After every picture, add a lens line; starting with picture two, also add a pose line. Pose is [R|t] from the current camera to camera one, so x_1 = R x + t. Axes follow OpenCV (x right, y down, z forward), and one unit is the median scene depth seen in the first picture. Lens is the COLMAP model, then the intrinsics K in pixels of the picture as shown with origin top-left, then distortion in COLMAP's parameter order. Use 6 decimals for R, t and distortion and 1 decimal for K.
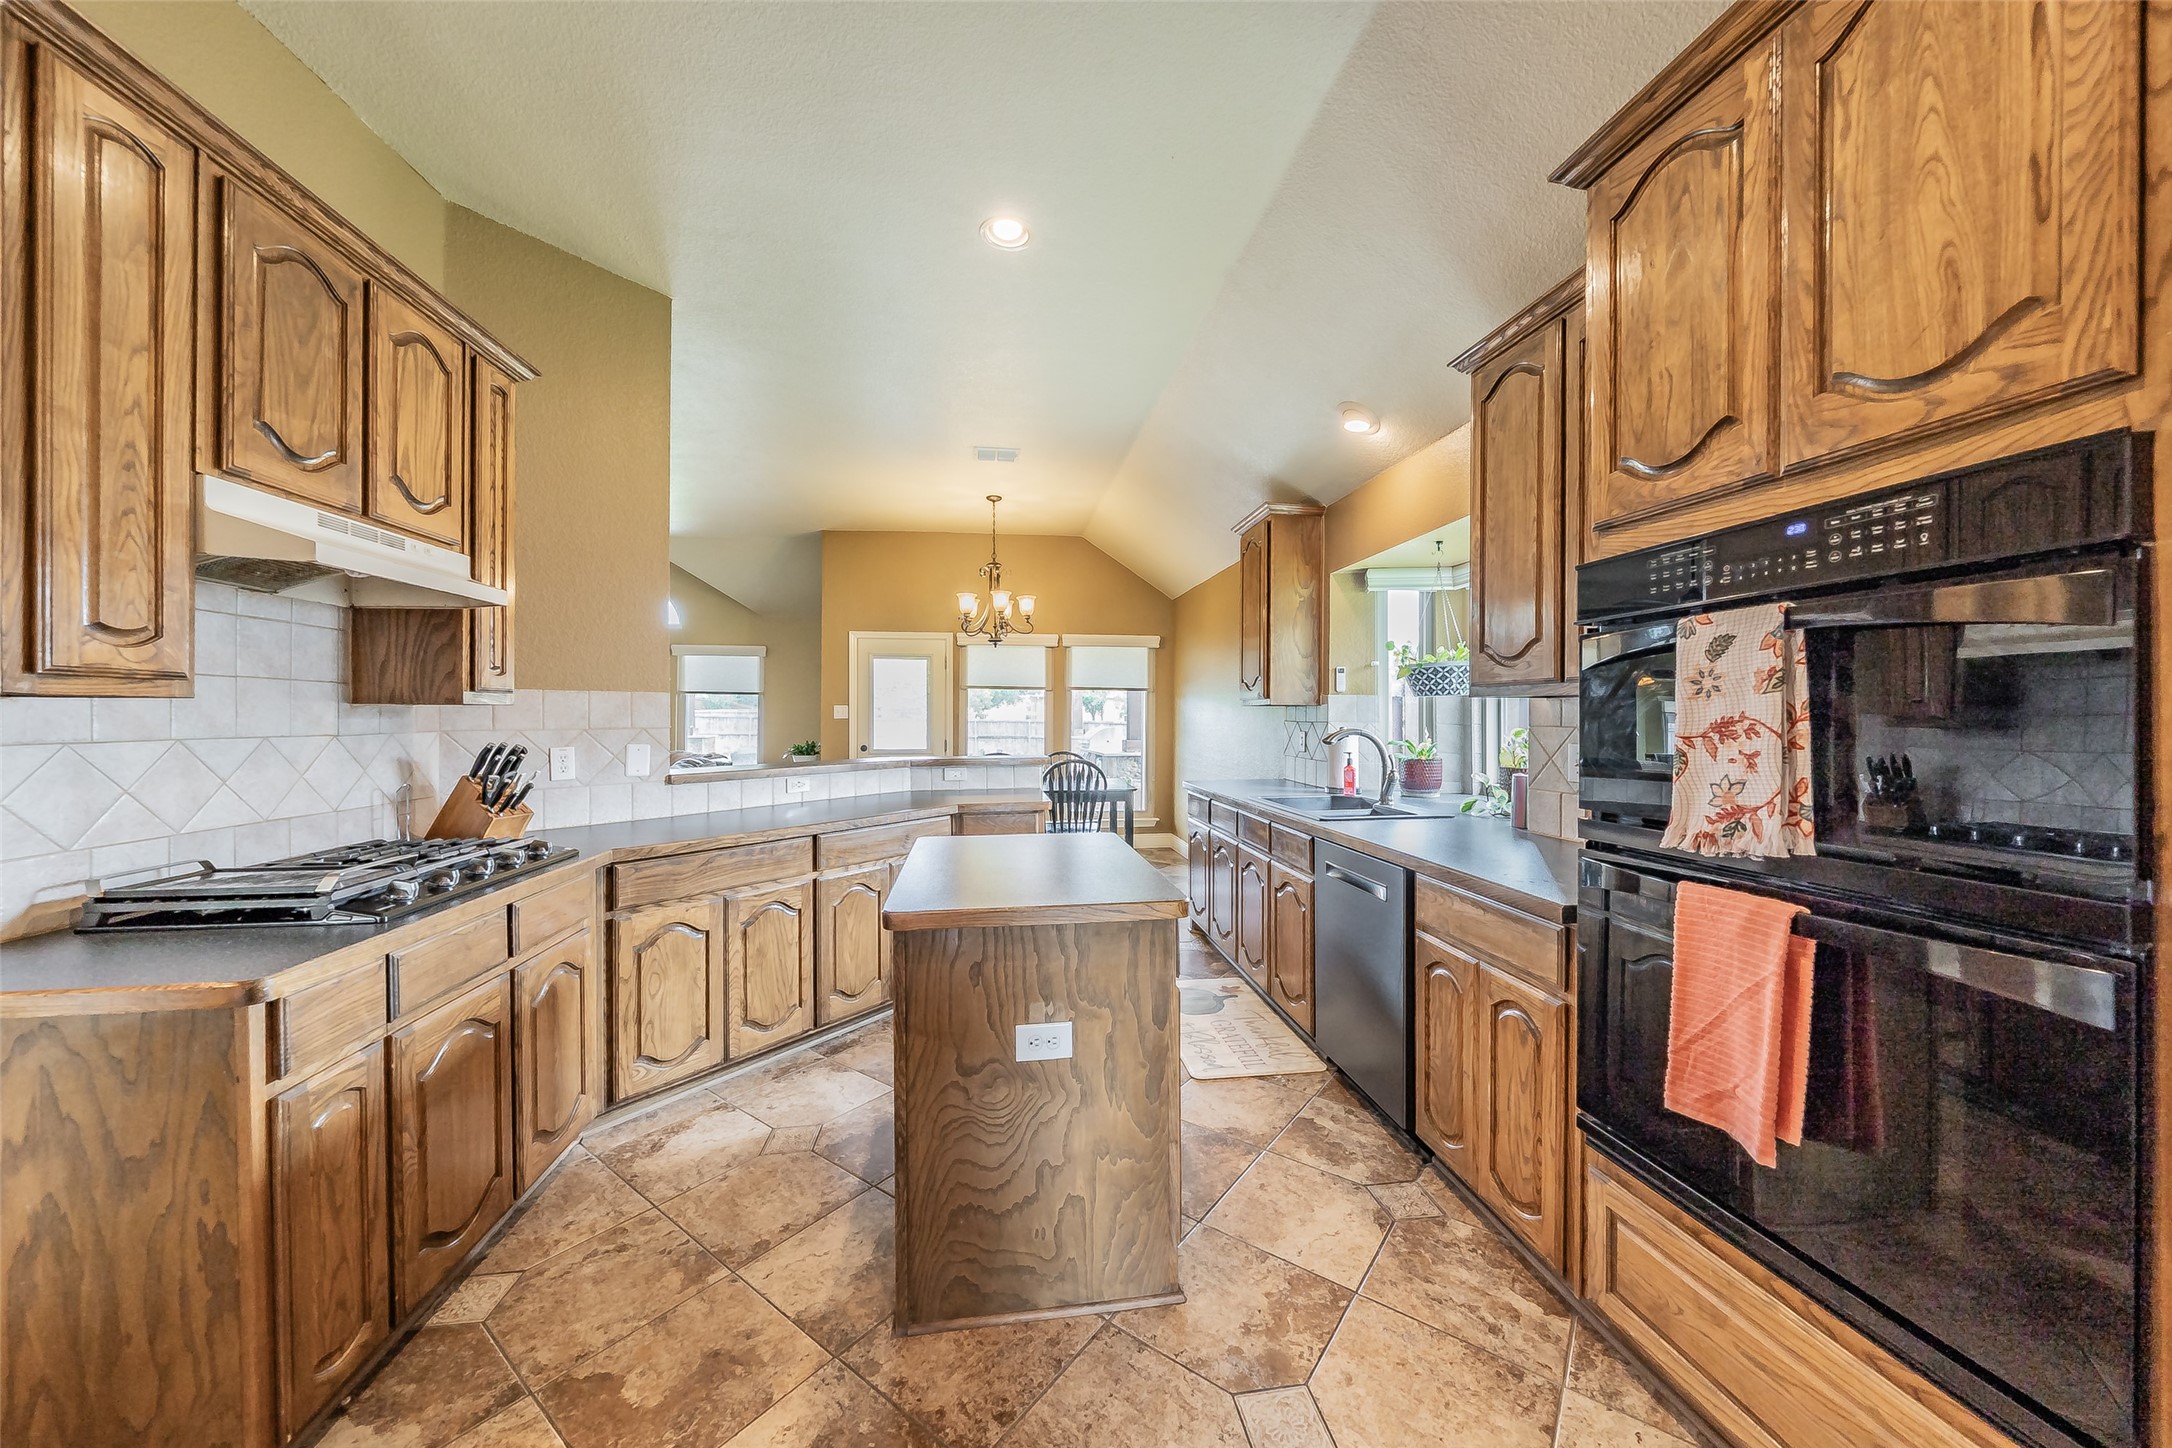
lens RADIAL K [[764.7, 0, 1085.1], [0, 764.7, 717.1], [0, 0, 1]] dist [0.002695, 0.000065]
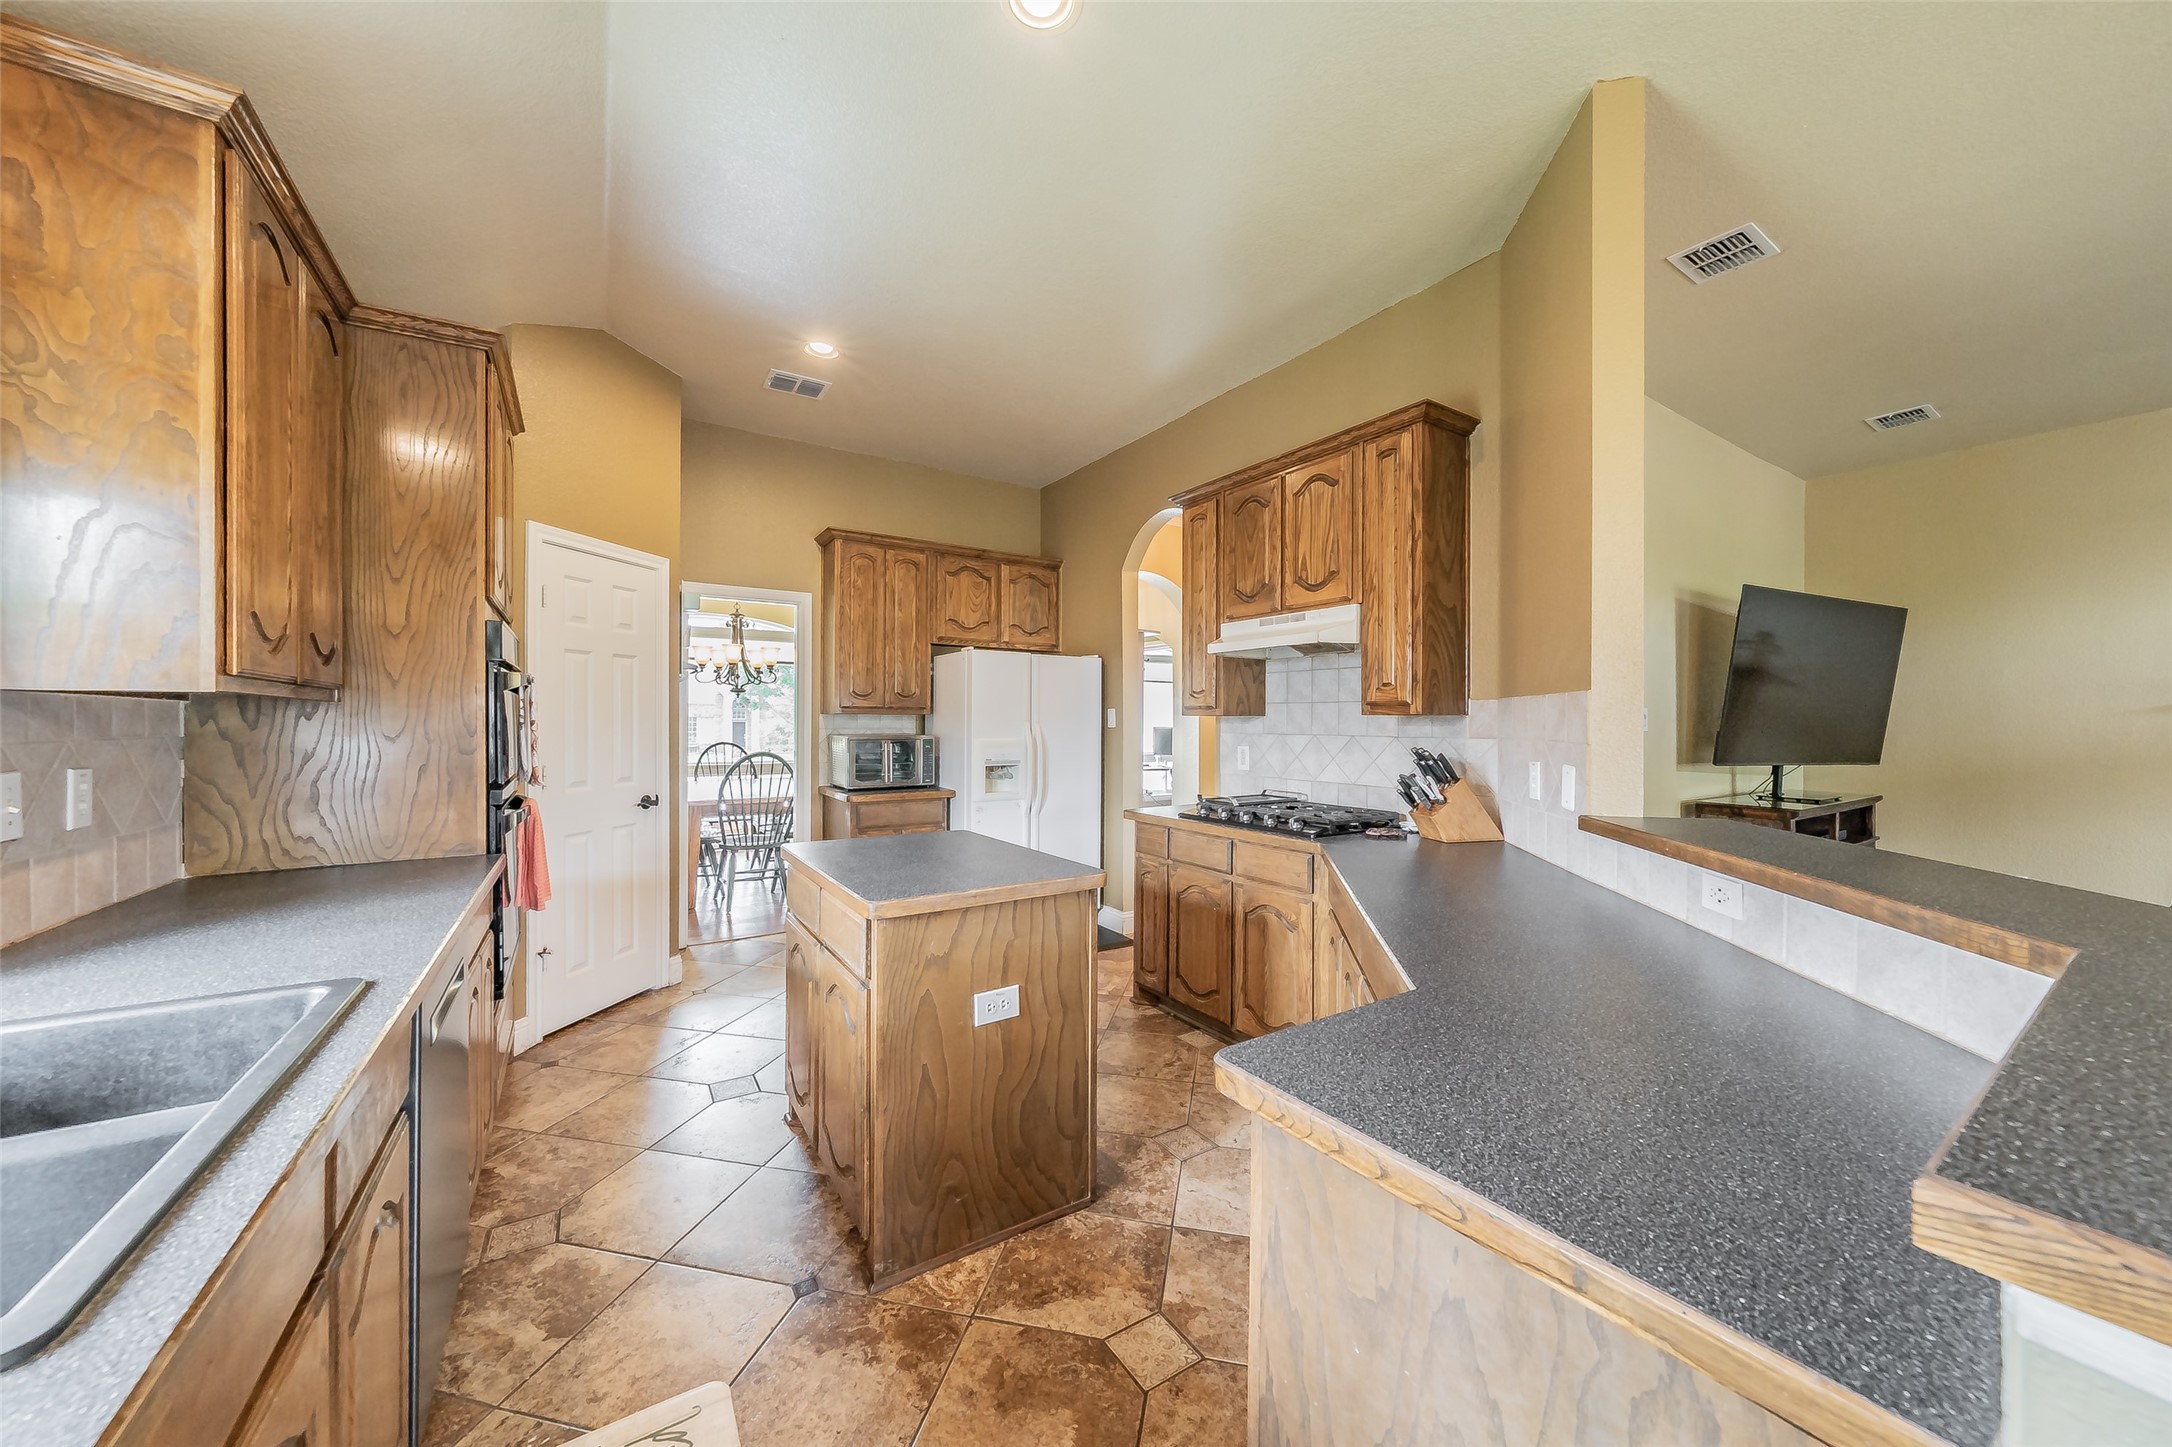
lens RADIAL K [[764.7, 0, 1086.7], [0, 764.7, 721.2], [0, 0, 1]] dist [0.002695, 0.000065]
pose [[-0.905977, -0.004020, -0.423308, 0.199753], [-0.006551, 0.999968, 0.004524, -0.009999], [0.423277, 0.006871, -0.905974, 2.244496]]
